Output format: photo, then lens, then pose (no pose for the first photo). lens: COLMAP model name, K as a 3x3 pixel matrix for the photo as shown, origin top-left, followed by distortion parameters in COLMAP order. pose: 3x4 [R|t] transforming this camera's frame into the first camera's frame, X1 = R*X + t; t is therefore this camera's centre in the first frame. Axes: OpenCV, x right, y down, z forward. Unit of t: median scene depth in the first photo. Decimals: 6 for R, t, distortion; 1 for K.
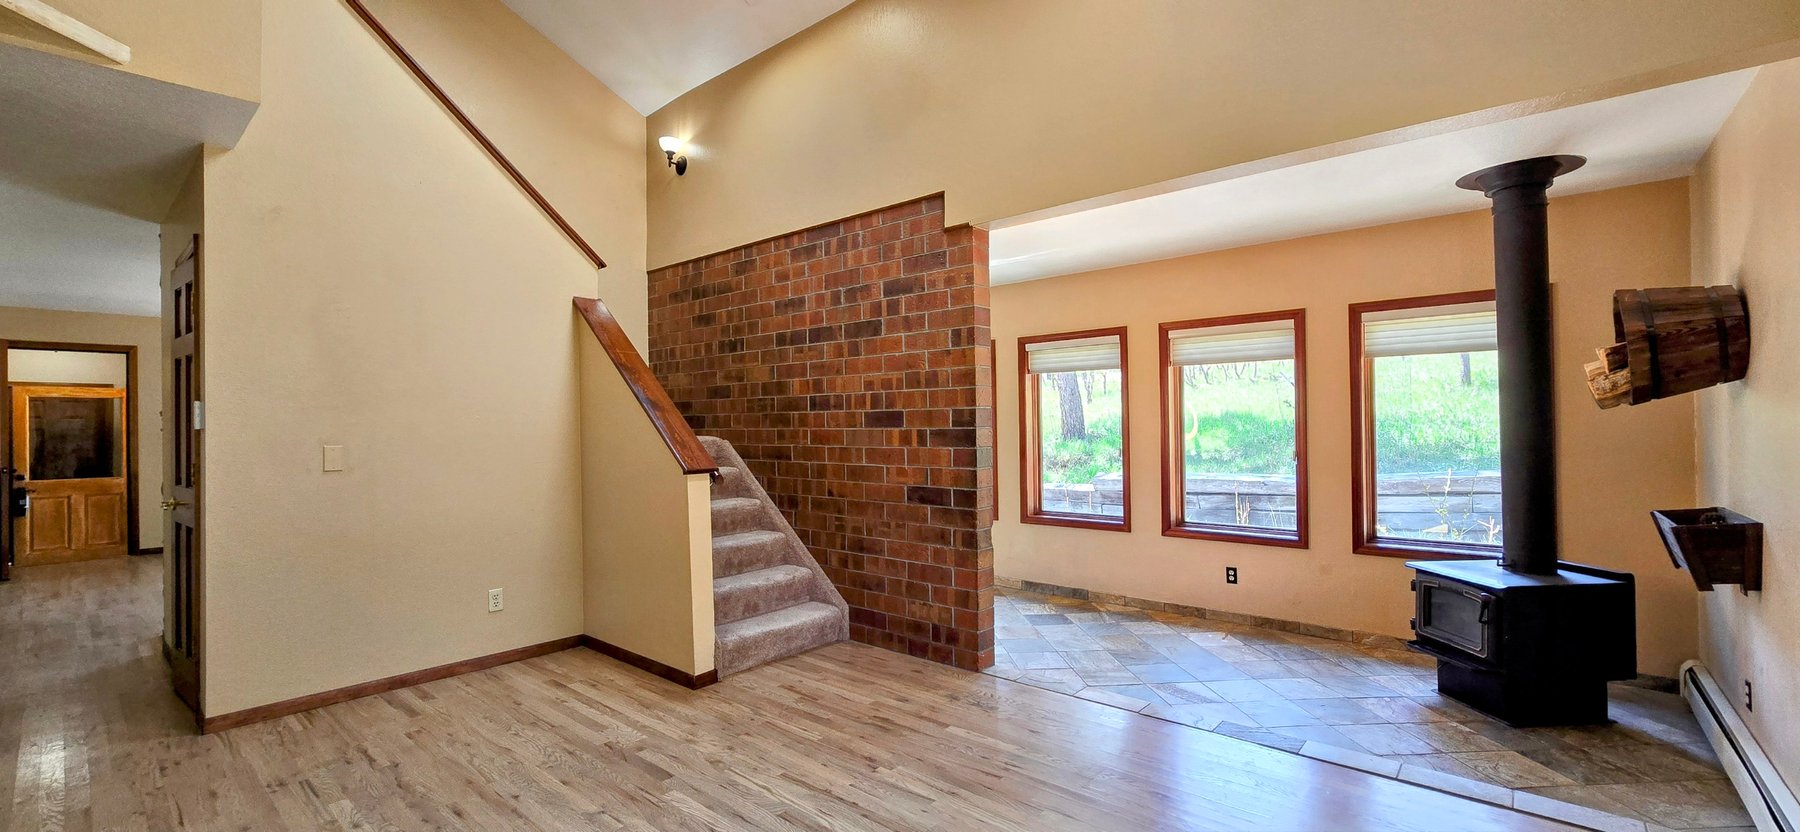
lens RADIAL K [[738.0, 0, 900.0], [0, 738.0, 416.0], [0, 0, 1]] dist [-0.001959, -0.000312]
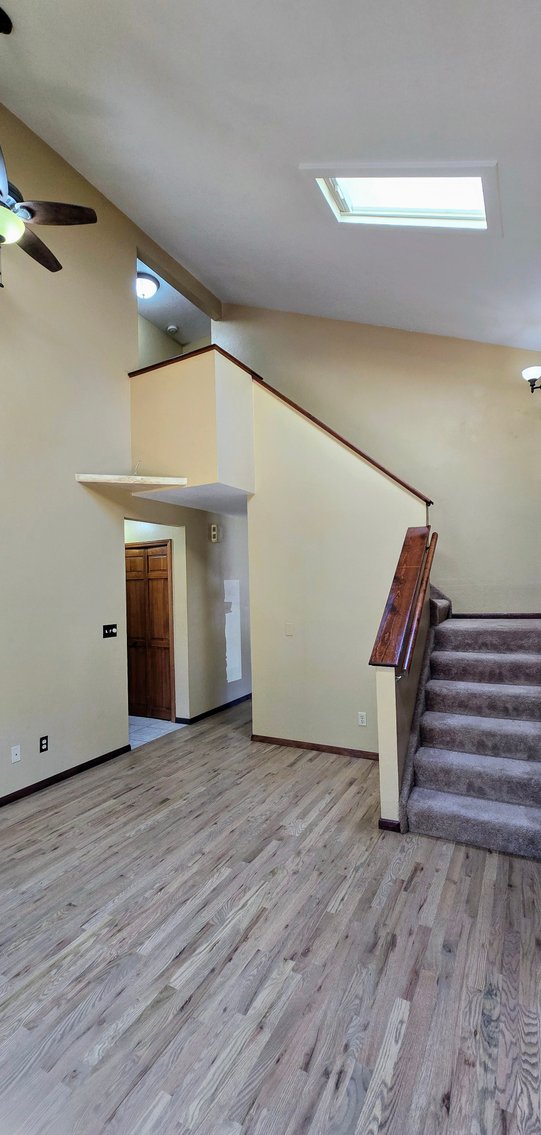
lens RADIAL K [[479.5, 0, 270.5], [0, 479.5, 567.5], [0, 0, 1]] dist [-0.001615, 0.000059]
pose [[0.212471, -0.024650, -0.976856, 0.607340], [0.034409, 0.999251, -0.017731, -0.104880], [0.976561, -0.029846, 0.213160, 0.711887]]
